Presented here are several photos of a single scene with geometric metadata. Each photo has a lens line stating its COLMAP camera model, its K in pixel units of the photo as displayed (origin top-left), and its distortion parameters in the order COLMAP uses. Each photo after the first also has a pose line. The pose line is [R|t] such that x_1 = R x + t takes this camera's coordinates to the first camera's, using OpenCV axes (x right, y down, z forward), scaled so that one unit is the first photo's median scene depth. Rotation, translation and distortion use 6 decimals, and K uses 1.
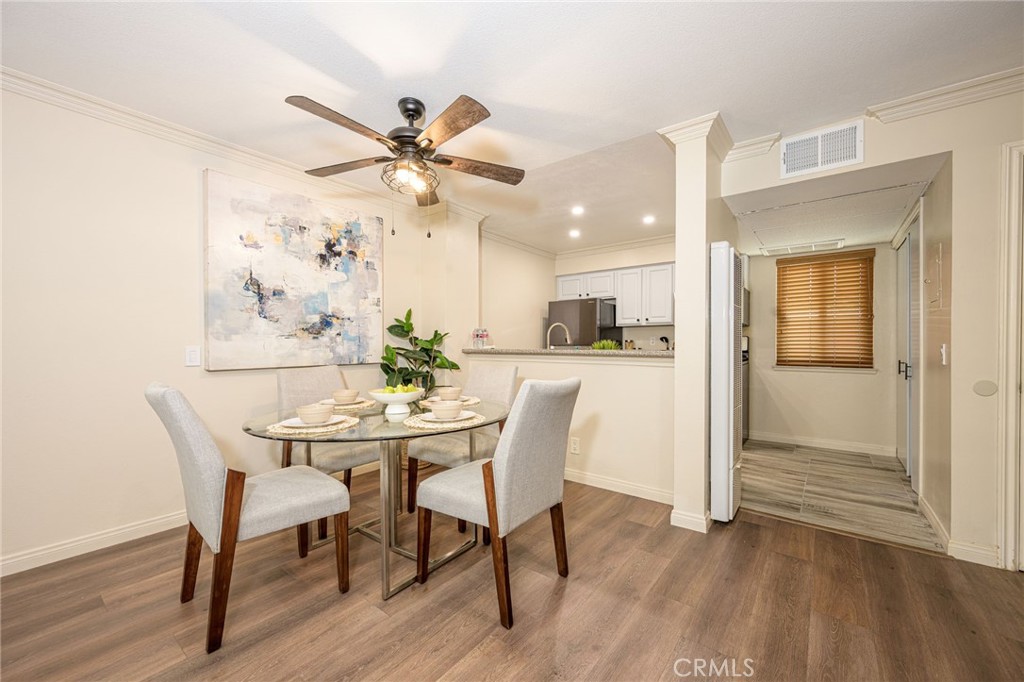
lens RADIAL K [[401.4, 0, 514.7], [0, 401.4, 346.8], [0, 0, 1]] dist [-0.001028, 0.000251]
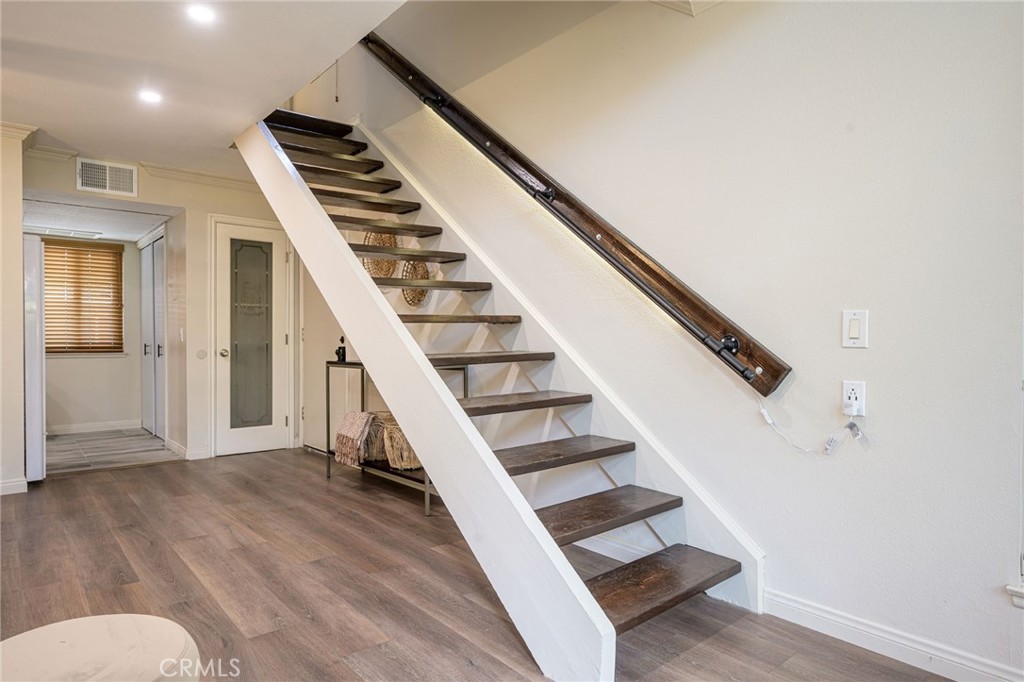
lens RADIAL K [[605.2, 0, 510.8], [0, 605.2, 342.4], [0, 0, 1]] dist [-0.003060, -0.001322]
pose [[0.209126, -0.007985, 0.977856, -0.655040], [0.009057, 0.999940, 0.006228, 0.032314], [-0.977847, 0.007554, 0.209186, -0.505277]]
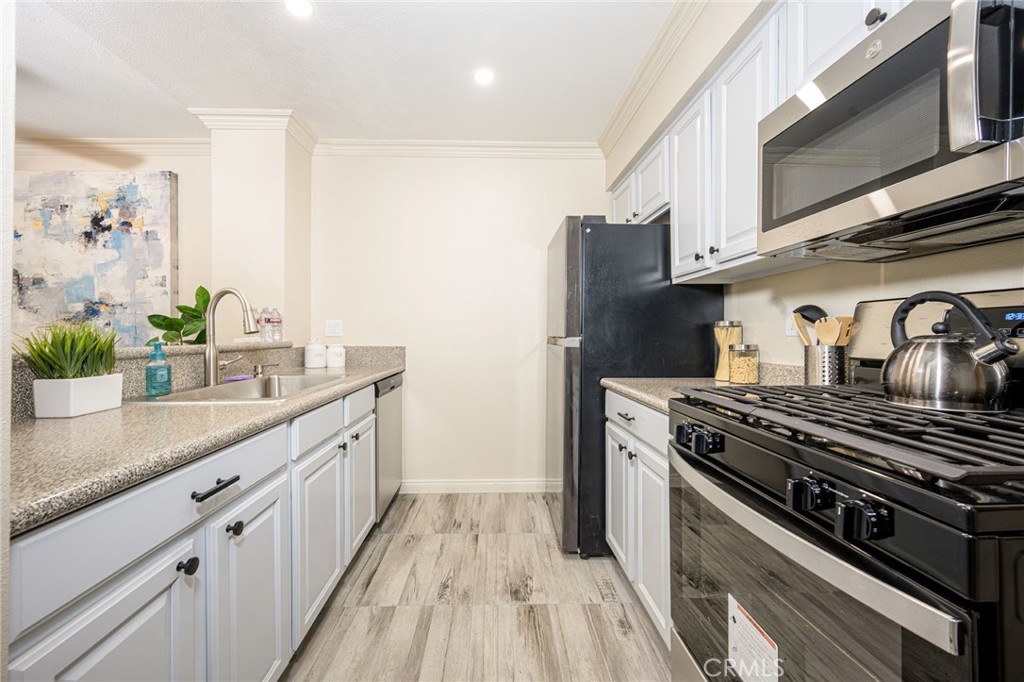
lens RADIAL K [[399.5, 0, 511.5], [0, 399.5, 335.6], [0, 0, 1]] dist [-0.008910, -0.000131]
pose [[0.650421, -0.002043, -0.759571, 0.726073], [-0.000218, 0.999996, -0.002877, -0.005418], [0.759574, 0.002037, 0.650417, 1.092293]]
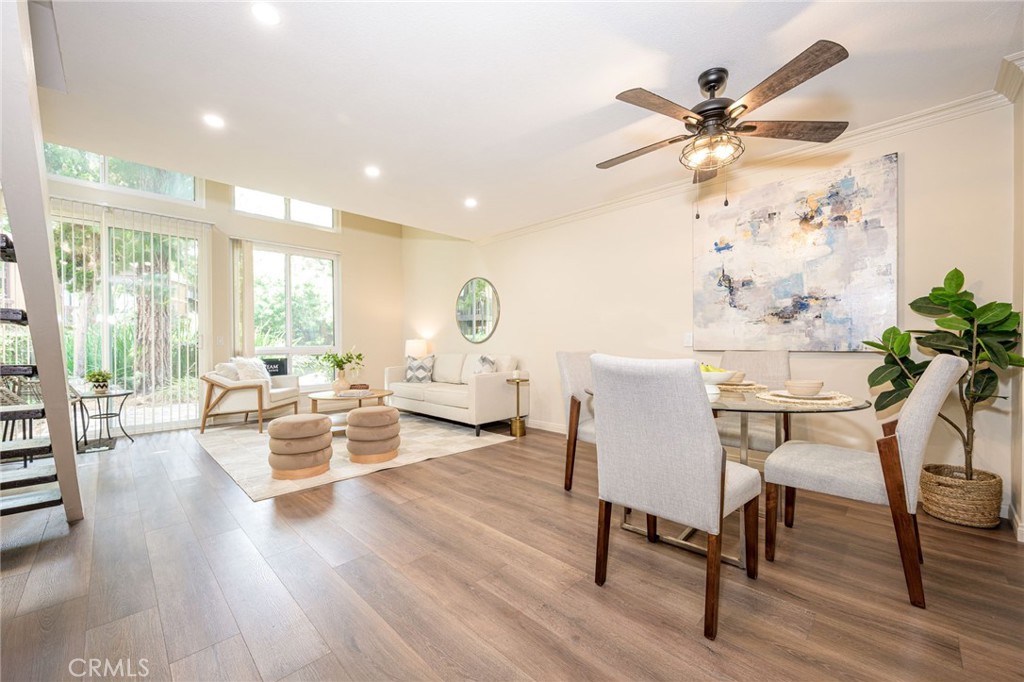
lens RADIAL K [[401.4, 0, 513.1], [0, 401.4, 345.4], [0, 0, 1]] dist [-0.001028, 0.000251]
pose [[-0.119546, 0.007282, -0.992802, 0.516432], [-0.002122, 0.999969, 0.007590, 0.026494], [0.992826, 0.003014, -0.119527, 0.433703]]
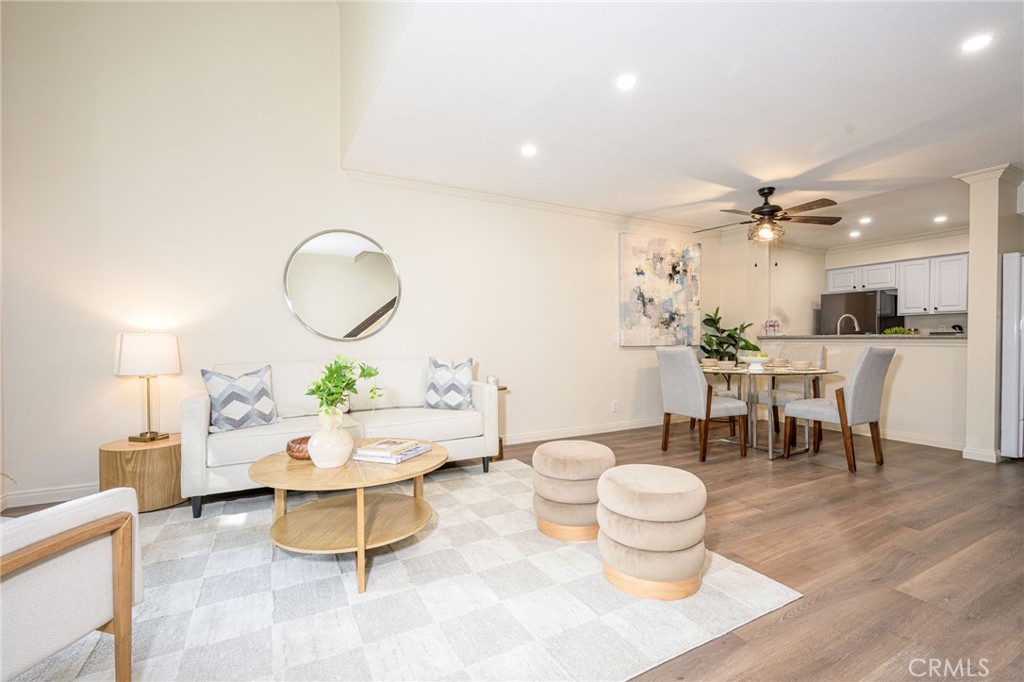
lens RADIAL K [[456.6, 0, 515.7], [0, 456.6, 346.1], [0, 0, 1]] dist [-0.002762, 0.000467]
pose [[0.916729, 0.004335, -0.399485, -0.308679], [-0.000961, 0.999962, 0.008646, 0.032039], [0.399507, -0.007543, 0.916699, -0.816773]]
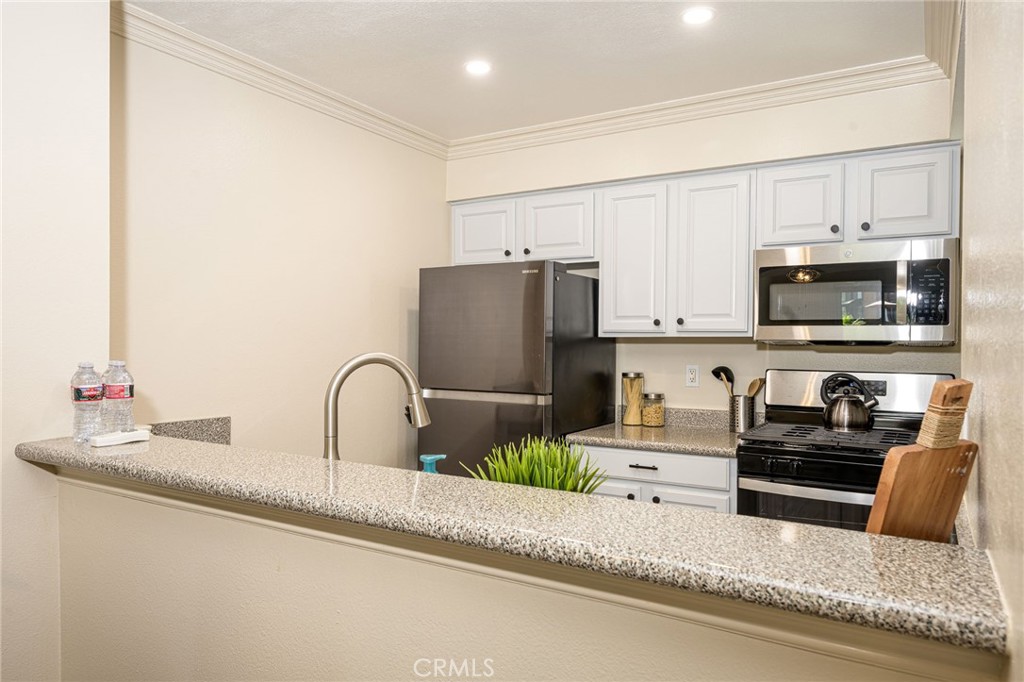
lens RADIAL K [[675.7, 0, 516.6], [0, 675.7, 342.9], [0, 0, 1]] dist [-0.007762, -0.000562]
pose [[0.993560, 0.004647, 0.113209, 0.172848], [-0.004983, 0.999984, 0.002685, -0.077414], [-0.113194, -0.003232, 0.993568, 0.627678]]
